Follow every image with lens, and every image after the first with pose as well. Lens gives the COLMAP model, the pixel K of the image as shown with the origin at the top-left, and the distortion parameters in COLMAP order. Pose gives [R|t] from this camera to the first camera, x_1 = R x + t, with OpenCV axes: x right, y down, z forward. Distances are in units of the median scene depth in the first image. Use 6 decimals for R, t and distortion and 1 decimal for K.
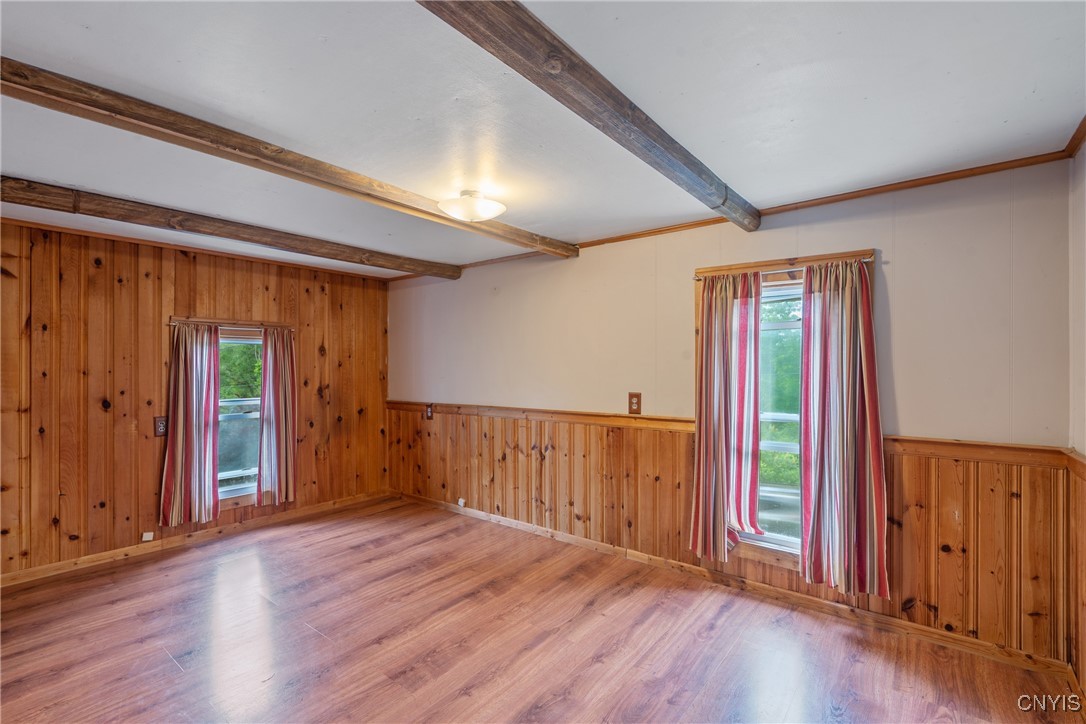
lens RADIAL K [[497.7, 0, 534.3], [0, 497.7, 366.5], [0, 0, 1]] dist [-0.002042, 0.000907]
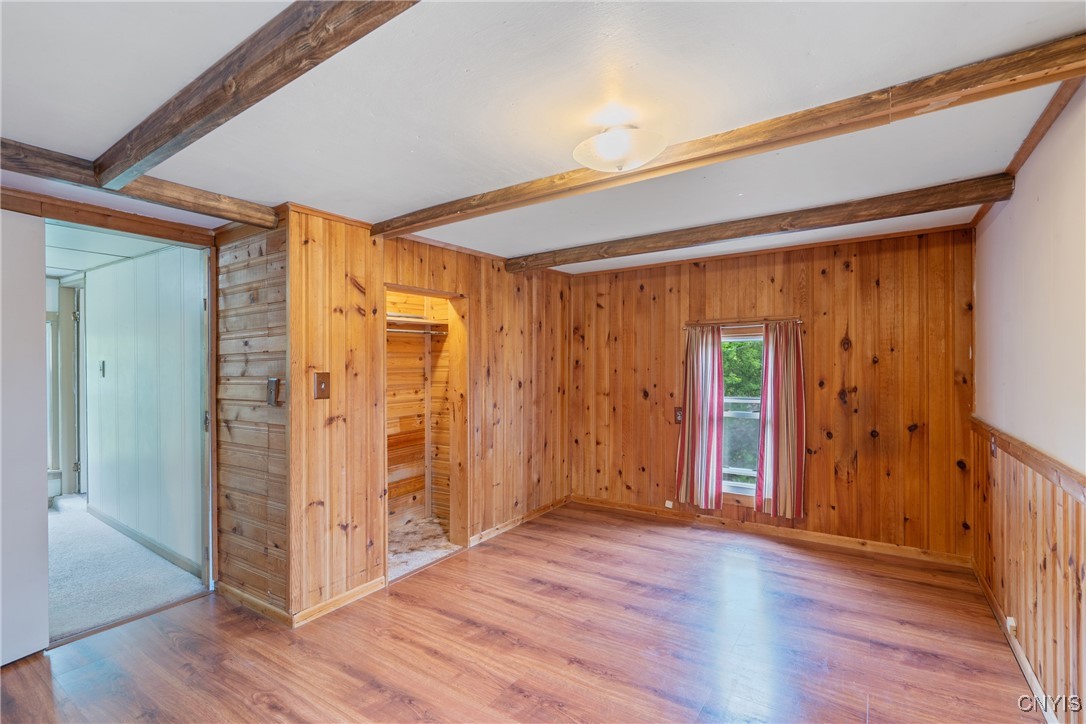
lens RADIAL K [[497.7, 0, 535.1], [0, 497.7, 362.9], [0, 0, 1]] dist [-0.002042, 0.000907]
pose [[0.074320, -0.001904, -0.997233, 0.362576], [0.010775, 0.999941, -0.001106, -0.006702], [0.997176, -0.010663, 0.074336, 0.506126]]
